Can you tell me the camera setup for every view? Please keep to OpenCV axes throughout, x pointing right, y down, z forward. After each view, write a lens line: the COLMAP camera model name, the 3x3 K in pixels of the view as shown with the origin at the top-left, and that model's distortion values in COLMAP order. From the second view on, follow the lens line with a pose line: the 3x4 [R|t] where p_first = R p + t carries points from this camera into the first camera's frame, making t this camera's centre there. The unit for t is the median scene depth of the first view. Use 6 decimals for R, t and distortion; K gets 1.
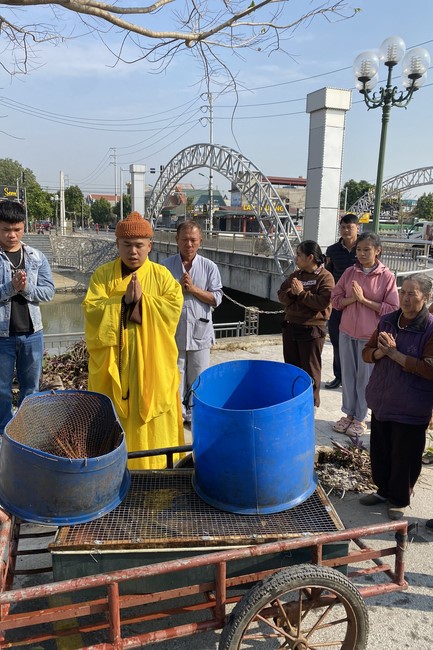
lens RADIAL K [[494.1, 0, 213.9], [0, 494.1, 294.5], [0, 0, 1]] dist [0.055993, -0.061335]
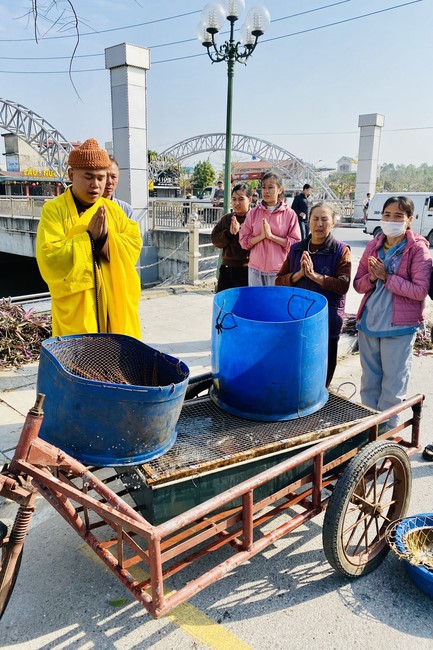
lens RADIAL K [[494.1, 0, 213.9], [0, 494.1, 294.5], [0, 0, 1]] dist [0.055993, -0.061335]
pose [[0.917509, -0.096038, 0.385946, -0.143901], [0.069843, 0.994234, 0.081366, 0.023784], [-0.391535, -0.047698, 0.918926, 0.031405]]
